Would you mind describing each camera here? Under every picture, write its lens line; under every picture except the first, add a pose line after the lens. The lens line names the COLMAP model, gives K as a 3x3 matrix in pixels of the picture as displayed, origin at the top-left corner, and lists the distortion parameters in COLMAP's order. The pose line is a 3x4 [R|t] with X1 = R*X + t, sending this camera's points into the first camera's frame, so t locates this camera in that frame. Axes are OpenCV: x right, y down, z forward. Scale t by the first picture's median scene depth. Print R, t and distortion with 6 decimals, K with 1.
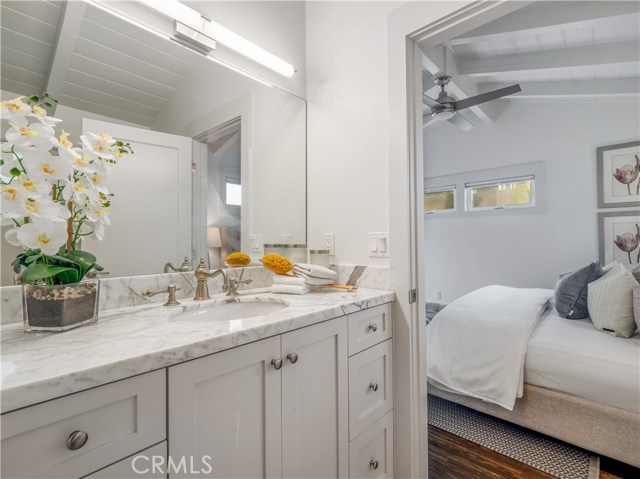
lens RADIAL K [[310.0, 0, 316.8], [0, 310.0, 236.4], [0, 0, 1]] dist [0.004395, -0.003852]
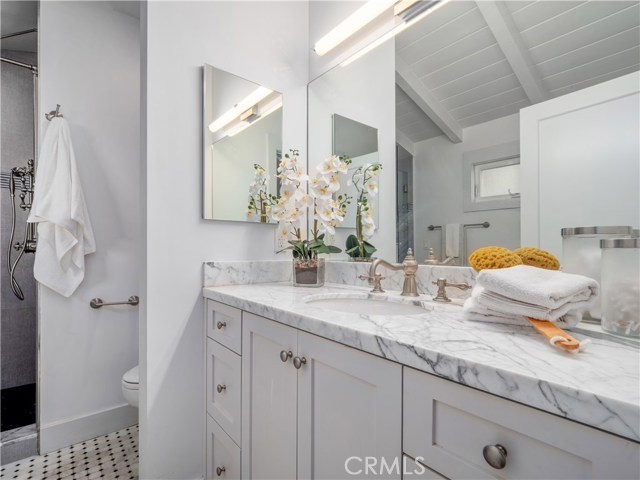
lens RADIAL K [[310.0, 0, 316.0], [0, 310.0, 244.0], [0, 0, 1]] dist [0.004395, -0.003852]
pose [[-0.122154, -0.006448, -0.992490, 0.567273], [0.011775, 0.999899, -0.007945, 0.060597], [0.992441, -0.012657, -0.122066, 0.871706]]
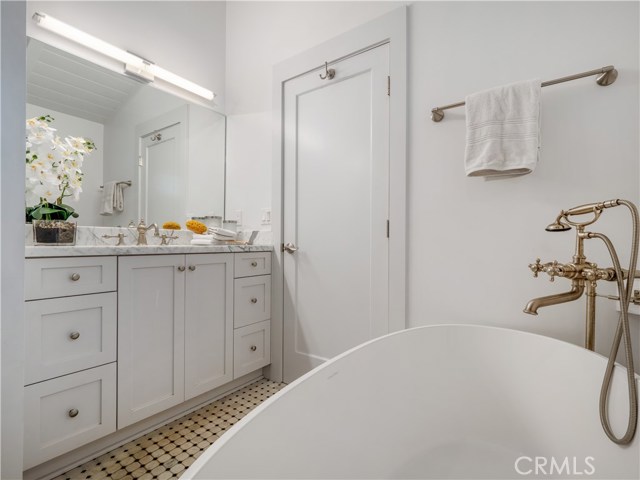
lens RADIAL K [[310.0, 0, 318.8], [0, 310.0, 243.3], [0, 0, 1]] dist [0.004395, -0.003852]
pose [[0.992521, 0.014934, 0.121159, 0.326351], [-0.017028, 0.999723, 0.016262, 0.155532], [-0.120883, -0.018204, 0.992500, -0.663560]]
